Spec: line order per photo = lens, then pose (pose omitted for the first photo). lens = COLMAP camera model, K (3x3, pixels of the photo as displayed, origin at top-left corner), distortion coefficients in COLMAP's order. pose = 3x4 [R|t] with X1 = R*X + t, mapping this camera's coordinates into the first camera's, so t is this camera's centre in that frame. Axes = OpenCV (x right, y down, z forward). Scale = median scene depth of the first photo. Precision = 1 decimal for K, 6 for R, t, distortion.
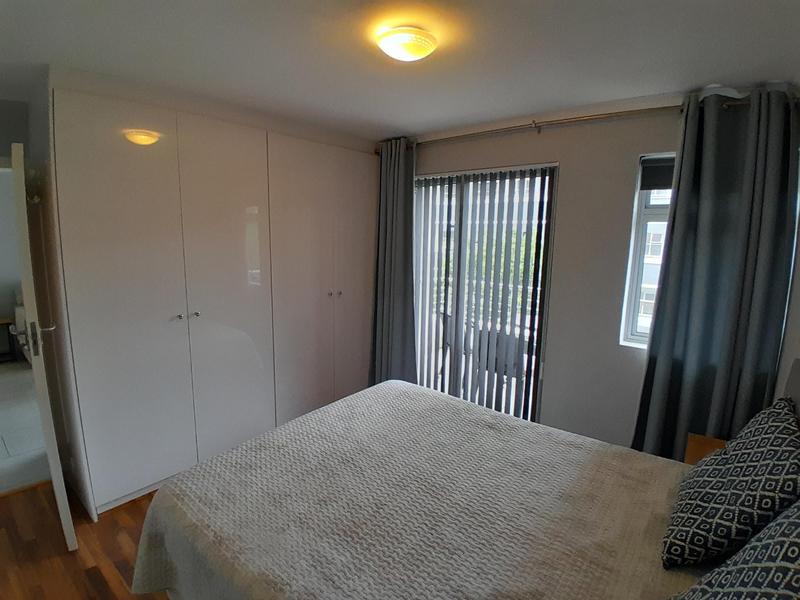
lens RADIAL K [[398.7, 0, 390.0], [0, 398.7, 295.7], [0, 0, 1]] dist [0.004865, -0.048331]
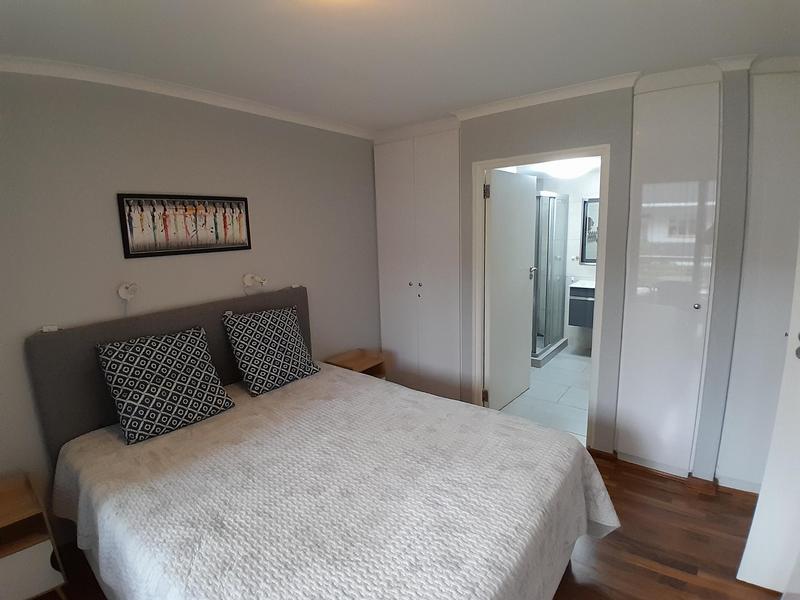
lens RADIAL K [[398.7, 0, 390.0], [0, 398.7, 295.7], [0, 0, 1]] dist [0.004865, -0.048331]
pose [[-0.999907, 0.013509, 0.001583, -0.034028], [0.013348, 0.952202, 0.305176, -0.260736], [0.002615, 0.305169, -0.952295, 1.800549]]
